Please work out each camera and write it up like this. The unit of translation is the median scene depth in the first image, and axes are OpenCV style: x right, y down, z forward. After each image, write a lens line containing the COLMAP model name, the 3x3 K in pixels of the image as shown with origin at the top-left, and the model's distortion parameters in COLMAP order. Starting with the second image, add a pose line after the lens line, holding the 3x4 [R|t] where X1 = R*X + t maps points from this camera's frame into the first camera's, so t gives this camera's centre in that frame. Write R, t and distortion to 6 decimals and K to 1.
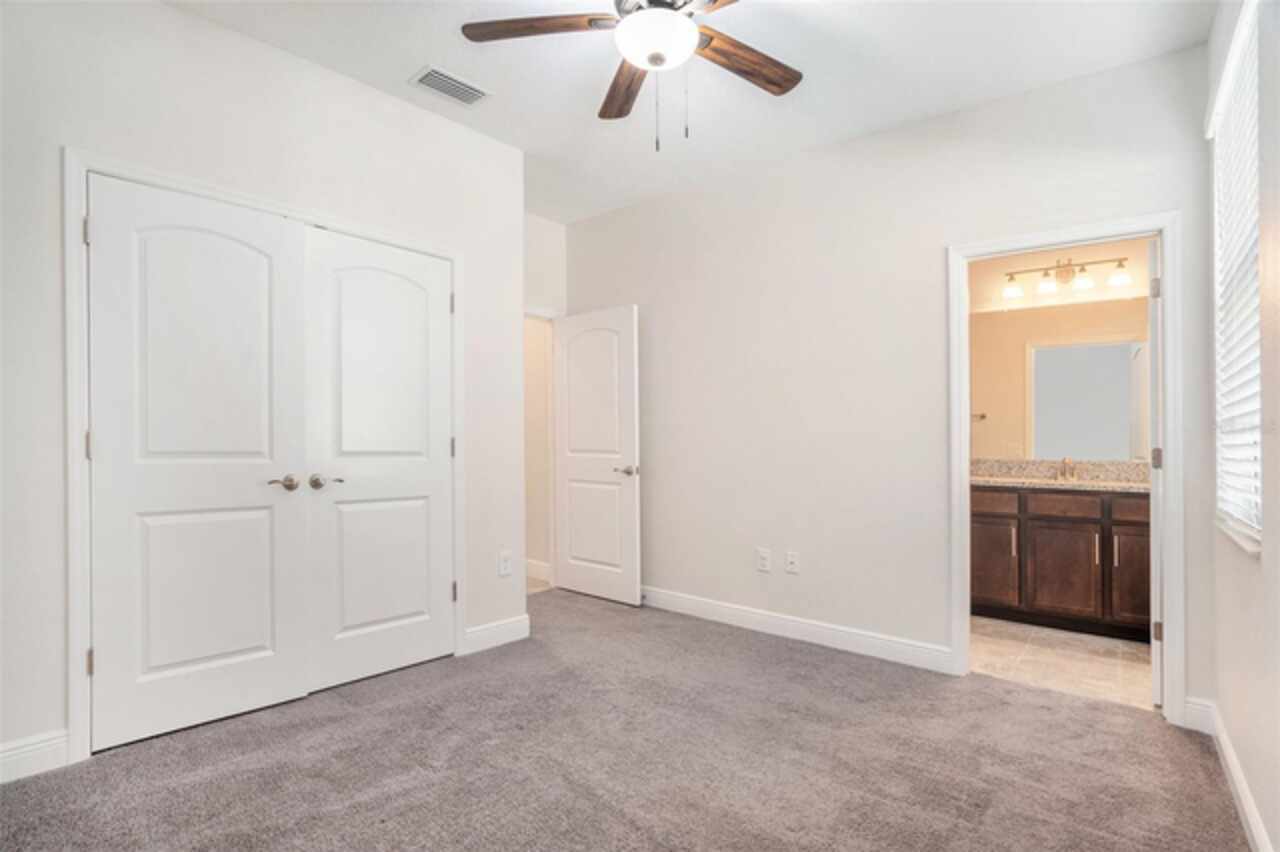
lens RADIAL K [[600.3, 0, 638.9], [0, 600.3, 427.4], [0, 0, 1]] dist [-0.085456, 0.027537]
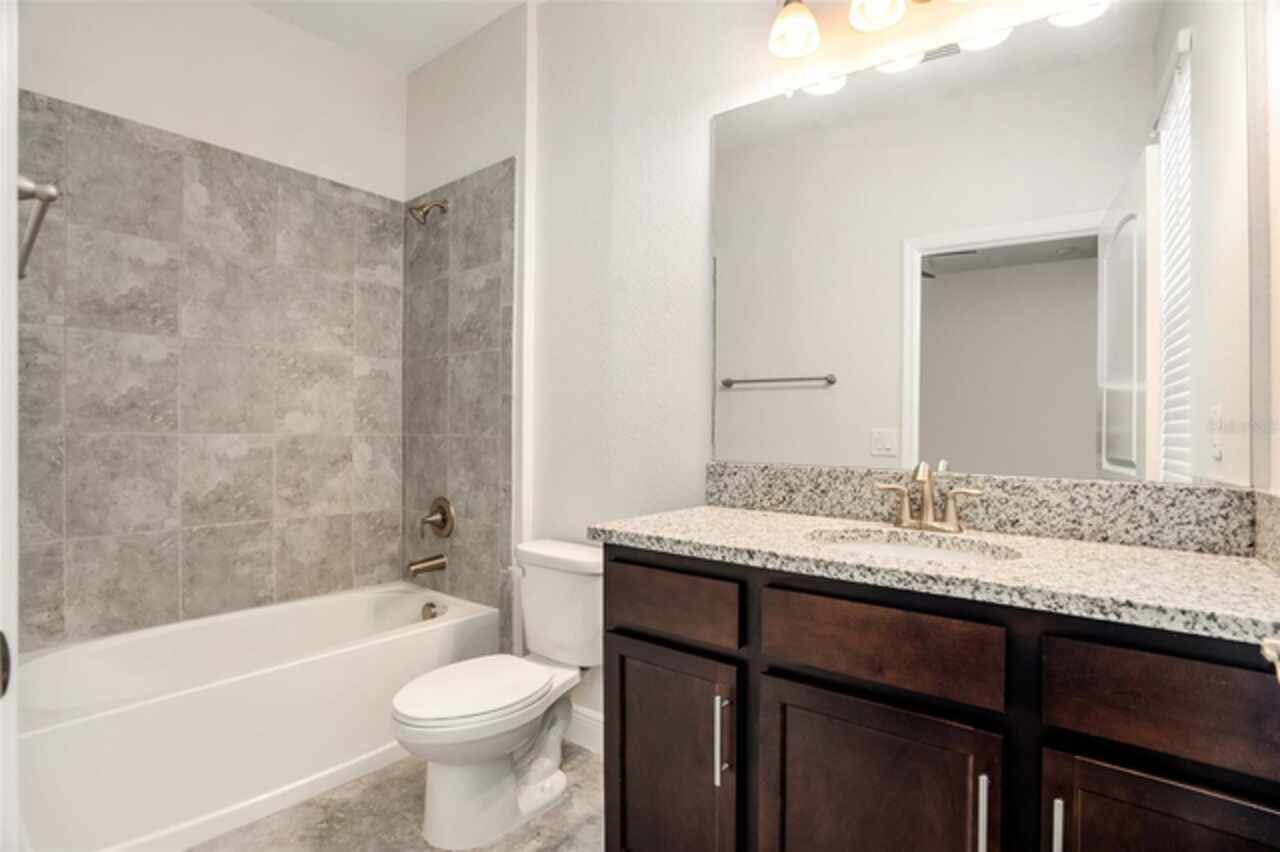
lens RADIAL K [[600.3, 0, 638.9], [0, 600.3, 427.4], [0, 0, 1]] dist [-0.085456, 0.027537]
pose [[0.998320, 0.017347, 0.055282, 0.594066], [-0.017740, 0.999821, 0.006635, 0.034417], [-0.055157, -0.007604, 0.998449, 0.714486]]
